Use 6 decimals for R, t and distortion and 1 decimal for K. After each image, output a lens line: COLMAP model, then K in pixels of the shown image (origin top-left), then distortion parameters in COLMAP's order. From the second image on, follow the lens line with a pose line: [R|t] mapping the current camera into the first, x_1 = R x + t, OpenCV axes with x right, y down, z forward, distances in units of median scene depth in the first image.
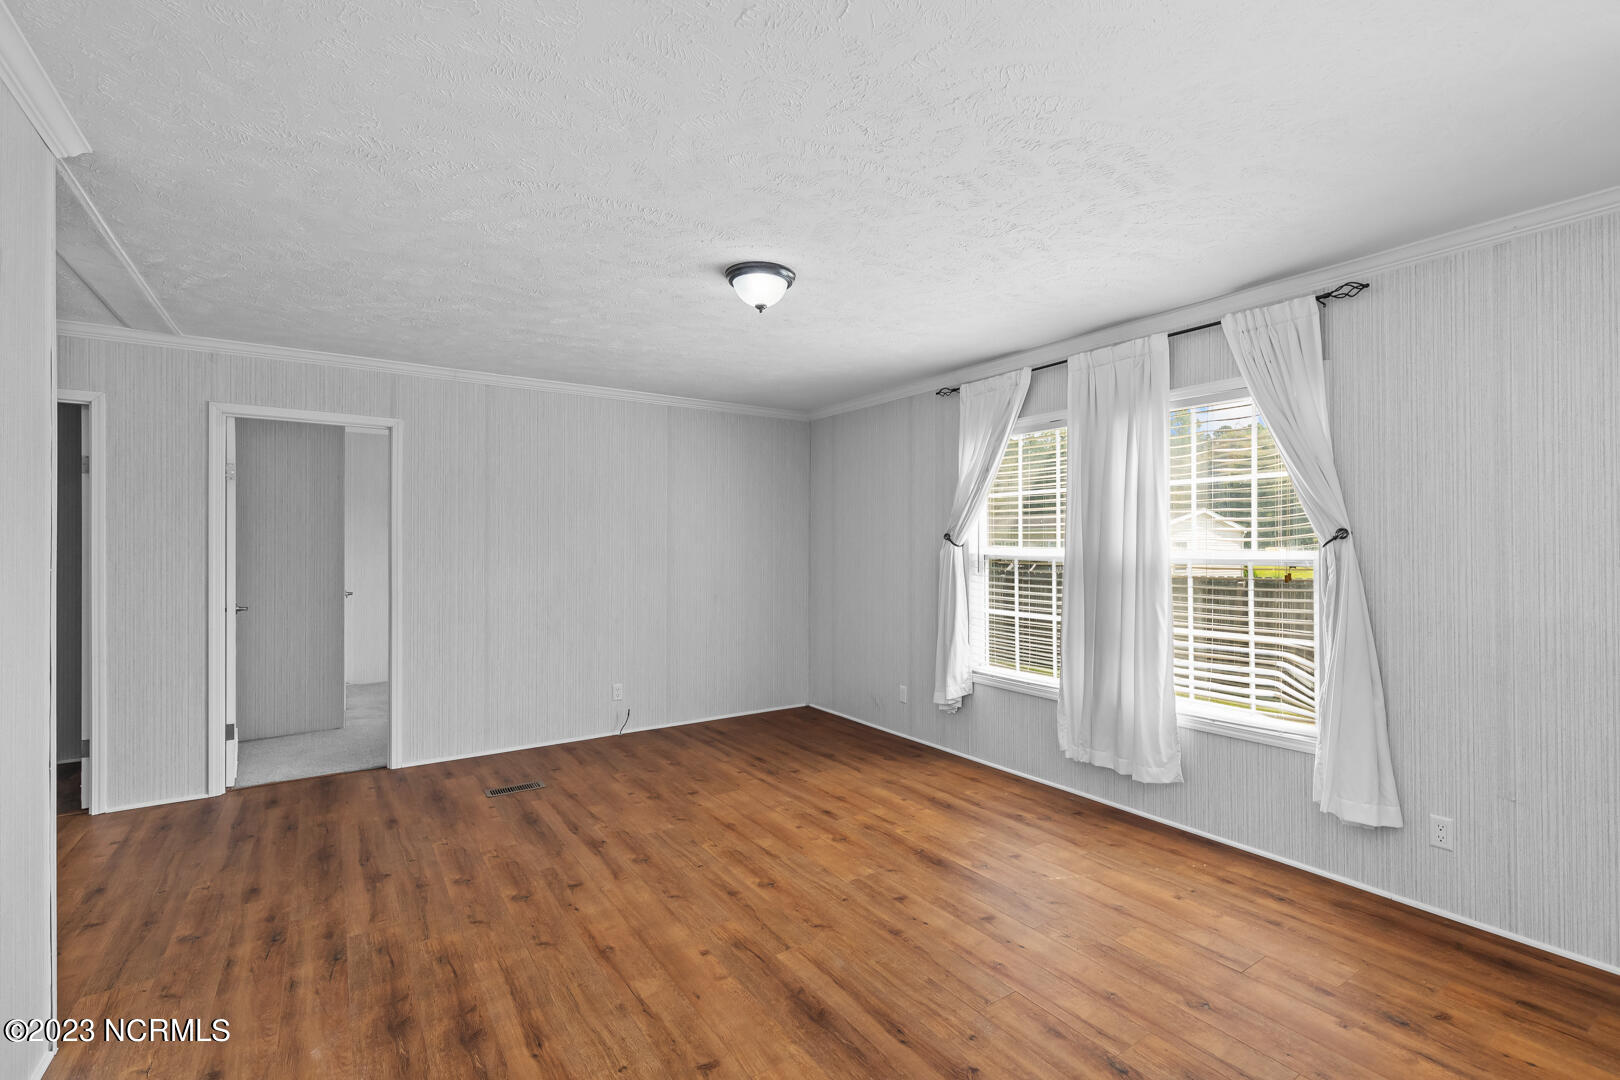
lens RADIAL K [[736.7, 0, 836.8], [0, 736.7, 548.3], [0, 0, 1]] dist [0.010397, -0.000948]
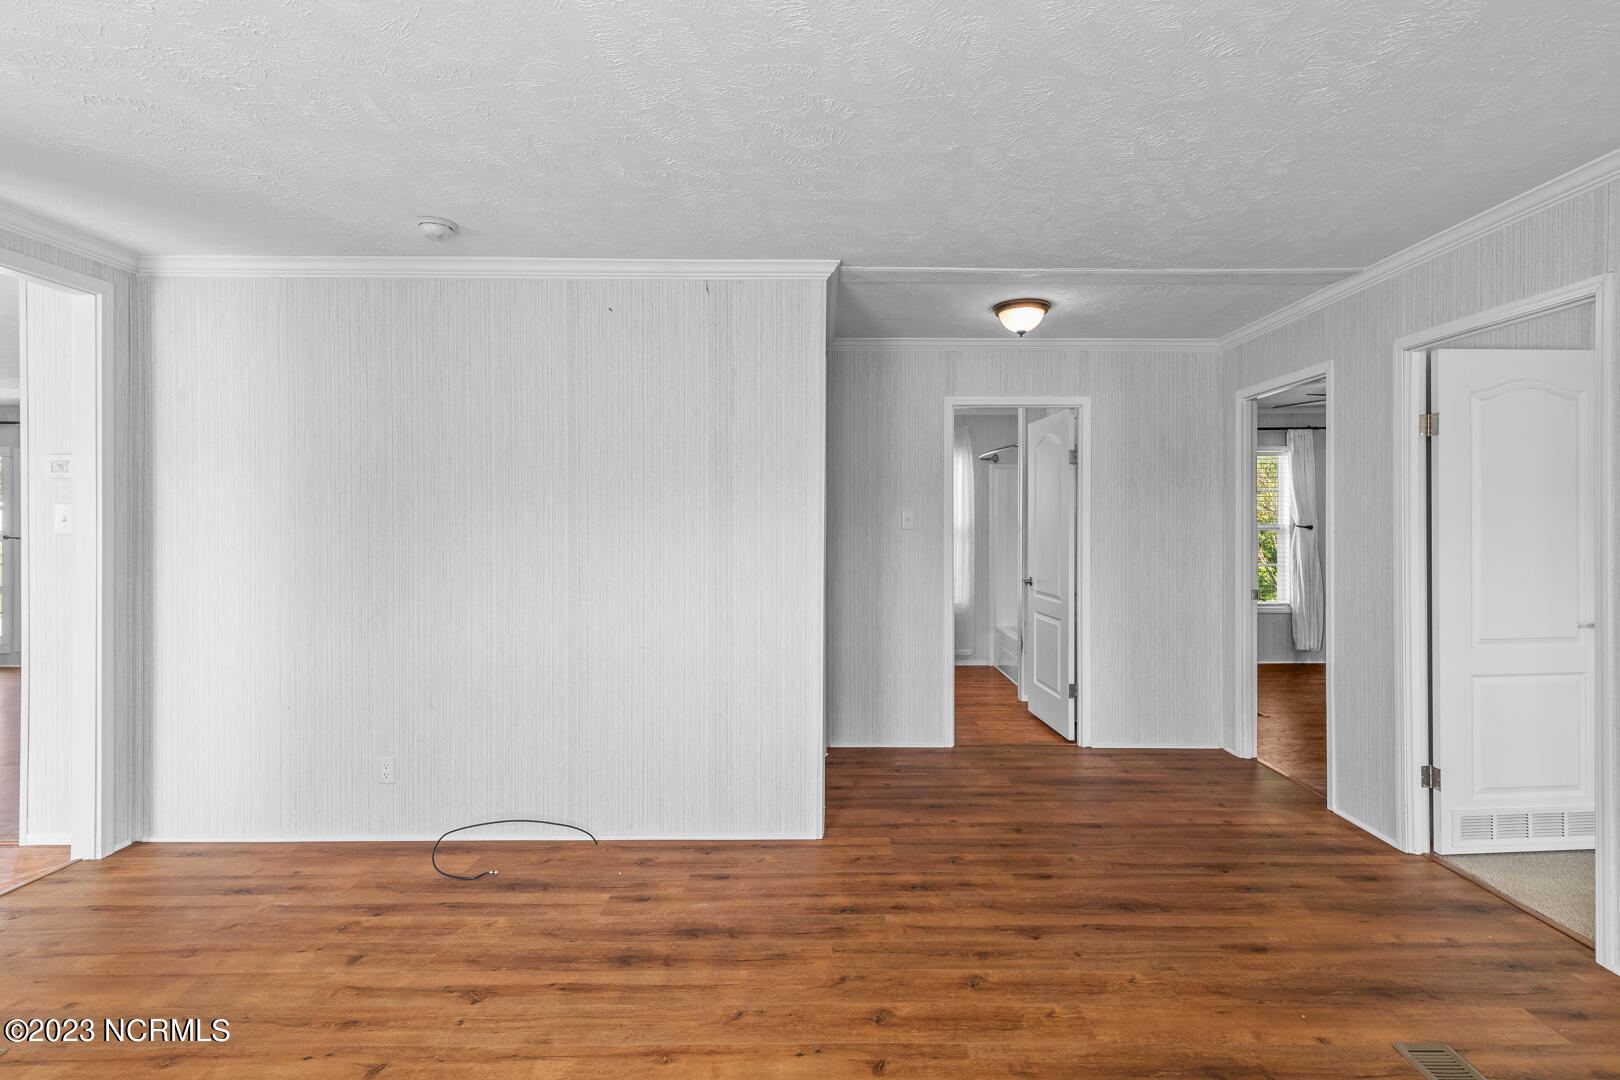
lens RADIAL K [[777.6, 0, 833.0], [0, 777.6, 516.1], [0, 0, 1]] dist [0.009804, -0.000903]
pose [[-0.564738, -0.005268, -0.825253, 0.219542], [-0.003717, 0.999986, -0.003840, -0.005133], [0.825262, 0.000898, -0.564750, 1.382809]]
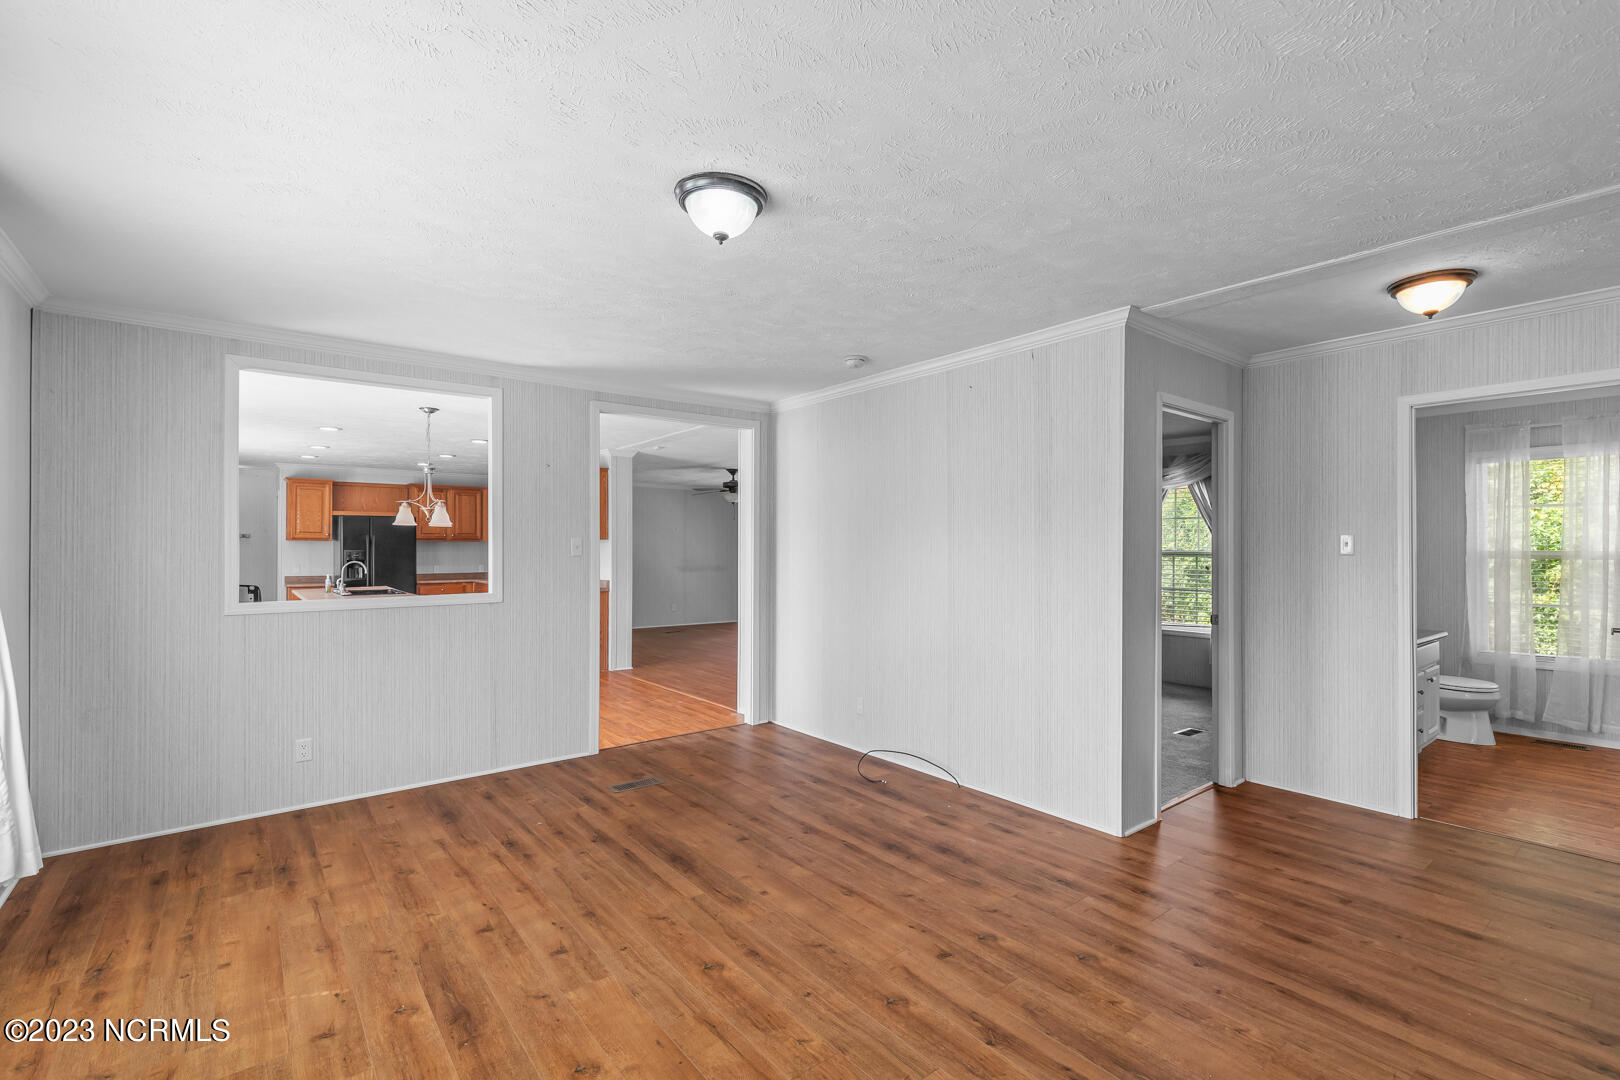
lens RADIAL K [[727.9, 0, 822.2], [0, 727.9, 543.7], [0, 0, 1]] dist [0.007046, -0.000513]
pose [[-0.997596, 0.003557, -0.069202, -0.165911], [0.003530, 0.999994, 0.000521, -0.010782], [0.069203, 0.000276, -0.997603, 1.873316]]
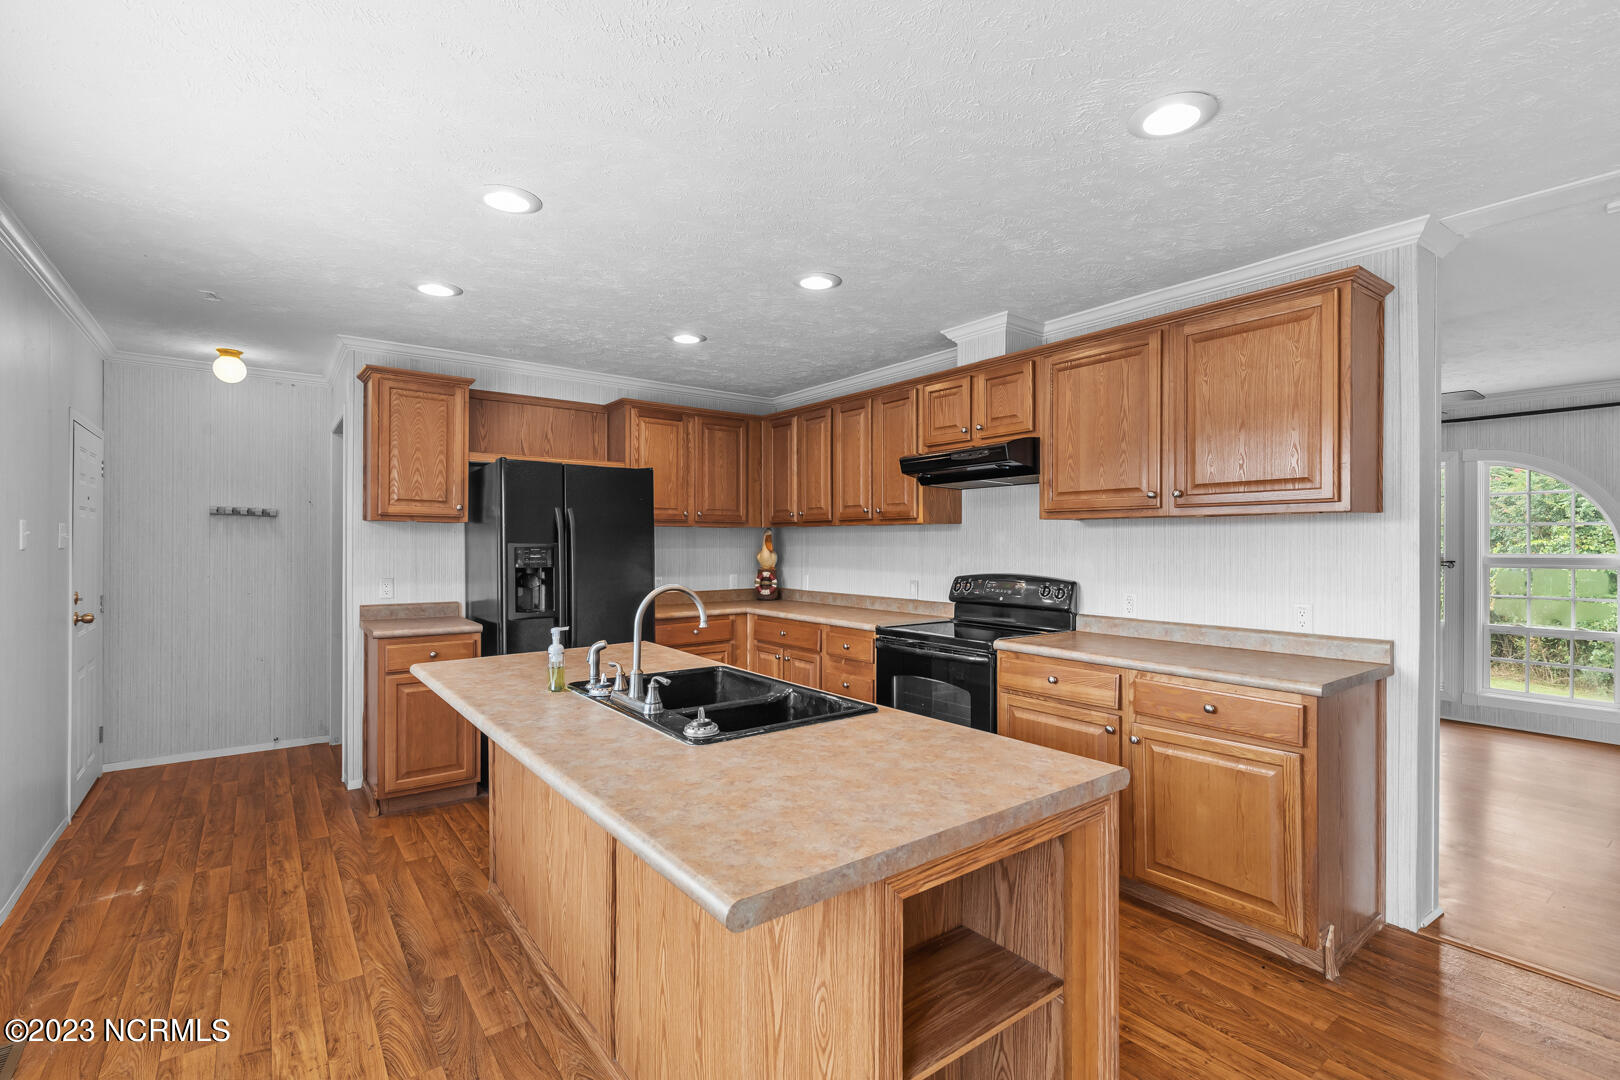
lens RADIAL K [[736.8, 0, 828.5], [0, 736.8, 541.8], [0, 0, 1]] dist [0.018933, 0.000075]
pose [[-0.998163, 0.000934, -0.060582, 1.247386], [0.000744, 0.999995, 0.003154, 0.003879], [0.060585, 0.003103, -0.998158, -0.163324]]
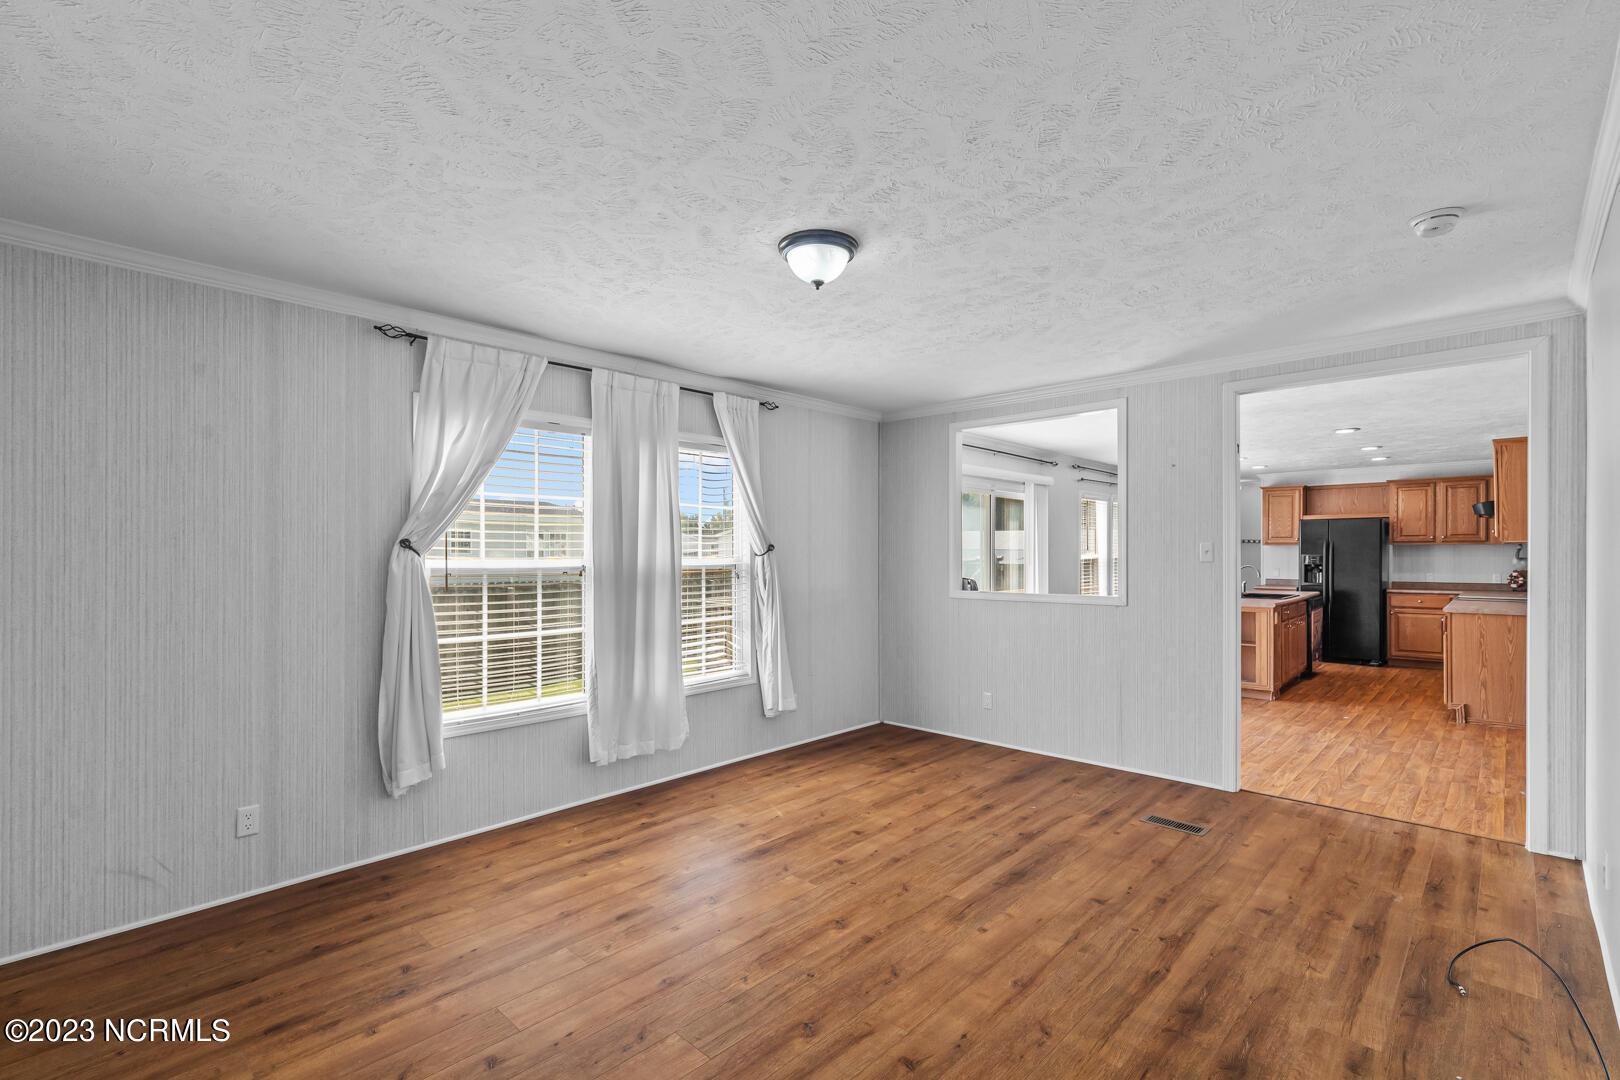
lens RADIAL K [[736.7, 0, 836.8], [0, 736.7, 548.3], [0, 0, 1]] dist [0.010397, -0.000948]
pose [[-0.224473, 0.007967, 0.974448, -1.028193], [0.006196, 0.999958, -0.006748, -0.006136], [-0.974461, 0.004523, -0.224512, 1.250568]]
